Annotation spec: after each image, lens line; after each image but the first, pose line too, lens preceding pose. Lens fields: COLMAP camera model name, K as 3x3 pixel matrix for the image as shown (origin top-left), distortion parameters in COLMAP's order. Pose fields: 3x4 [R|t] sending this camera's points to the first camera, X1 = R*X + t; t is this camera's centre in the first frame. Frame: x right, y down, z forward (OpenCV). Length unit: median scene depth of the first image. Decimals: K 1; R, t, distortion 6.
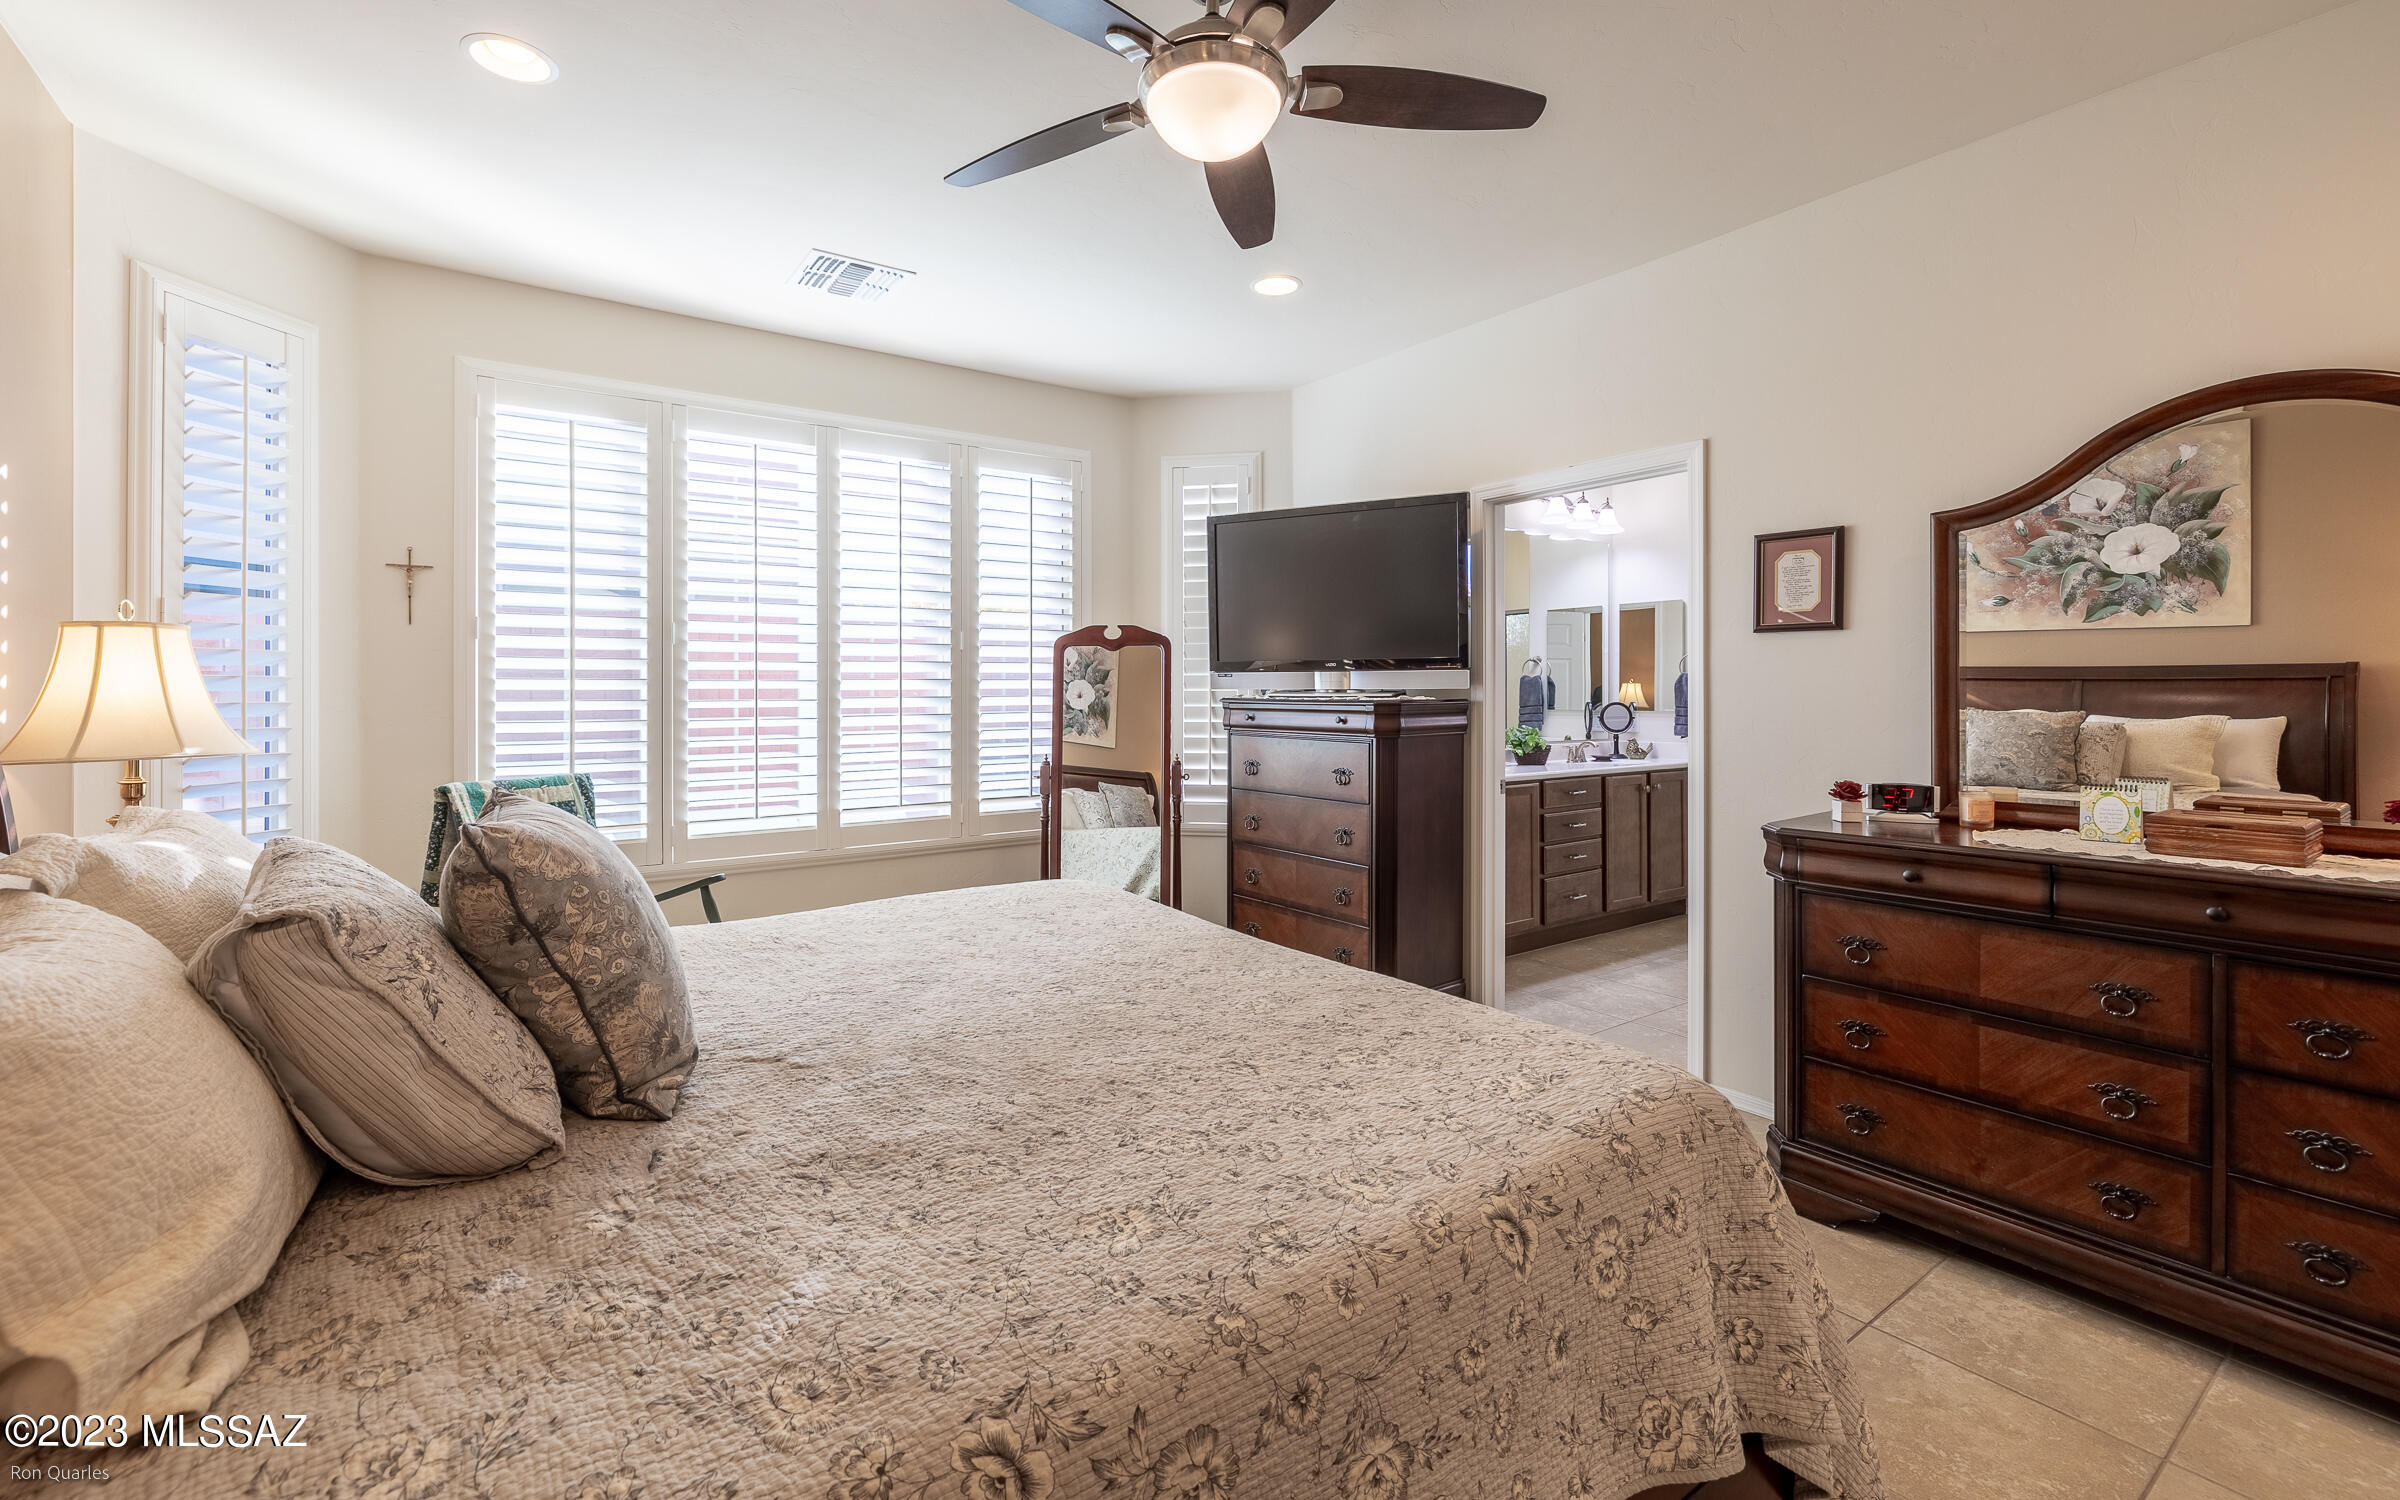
lens RADIAL K [[1028.3, 0, 1190.2], [0, 1028.3, 694.0], [0, 0, 1]] dist [-0.000159, -0.000662]
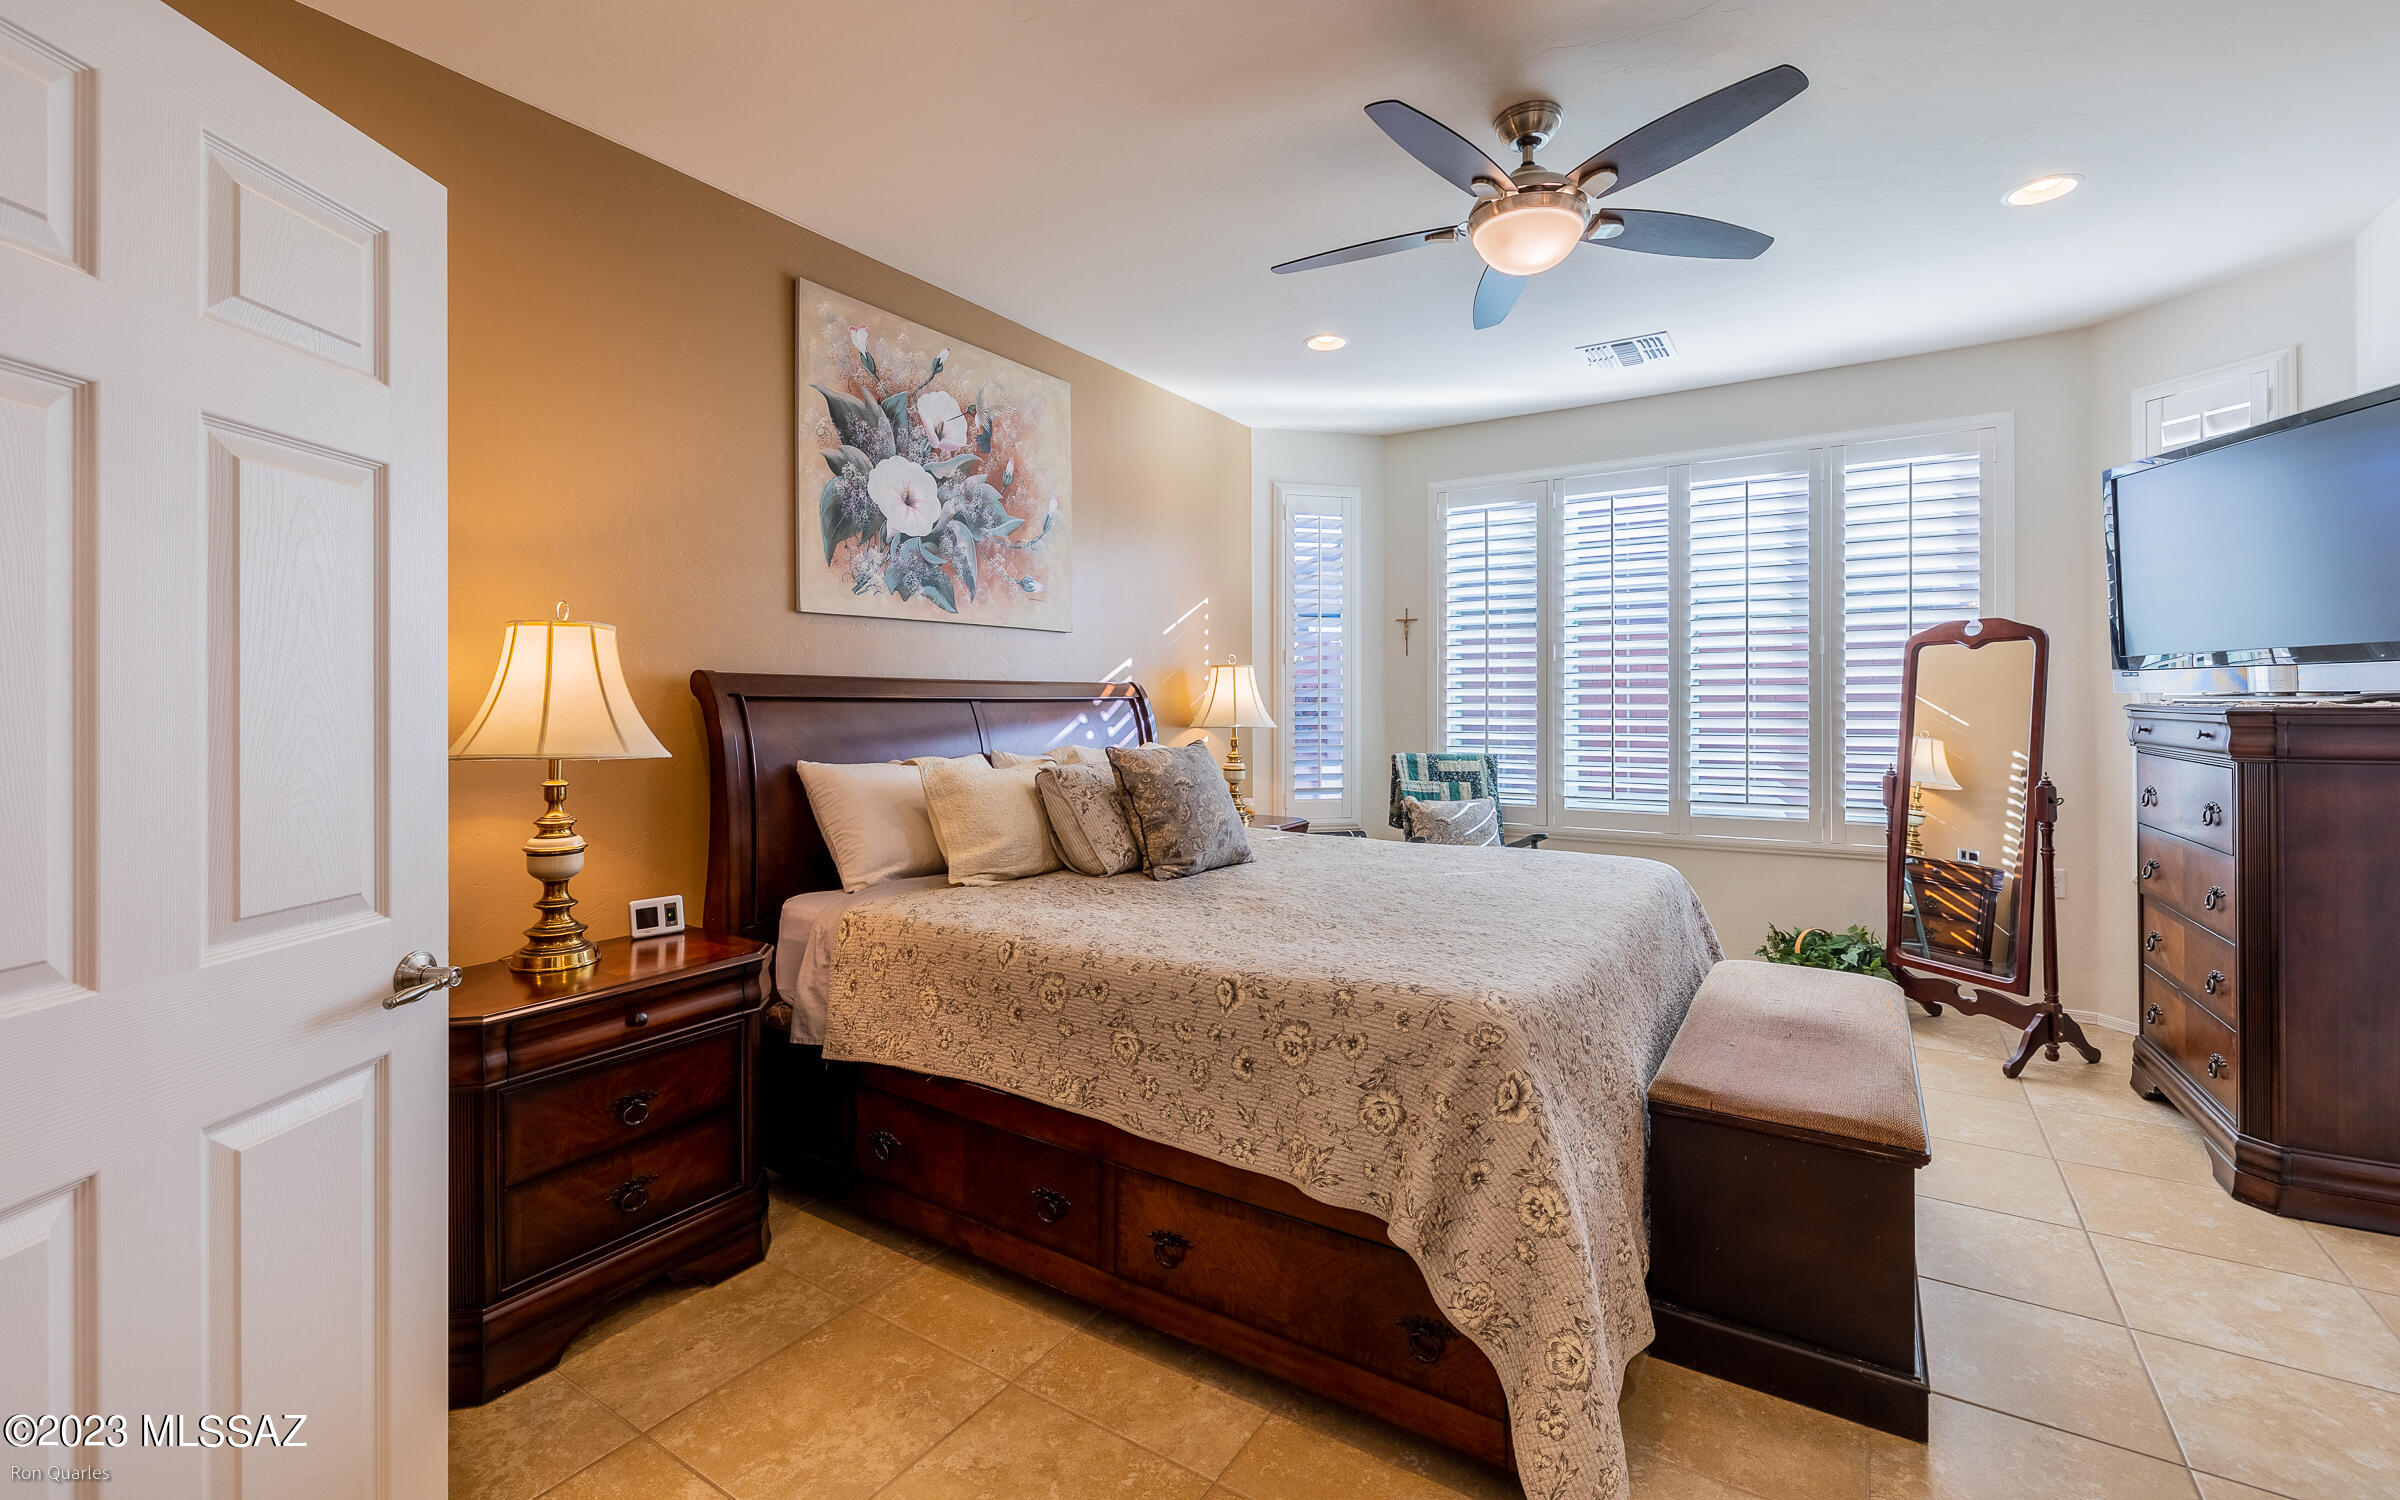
lens RADIAL K [[1028.3, 0, 1165.9], [0, 1028.3, 700.6], [0, 0, 1]] dist [-0.000159, -0.000662]
pose [[0.345341, 0.001586, -0.938476, 0.658343], [-0.002152, 0.999997, 0.000898, 0.002466], [0.938475, 0.001709, 0.345344, 0.087282]]
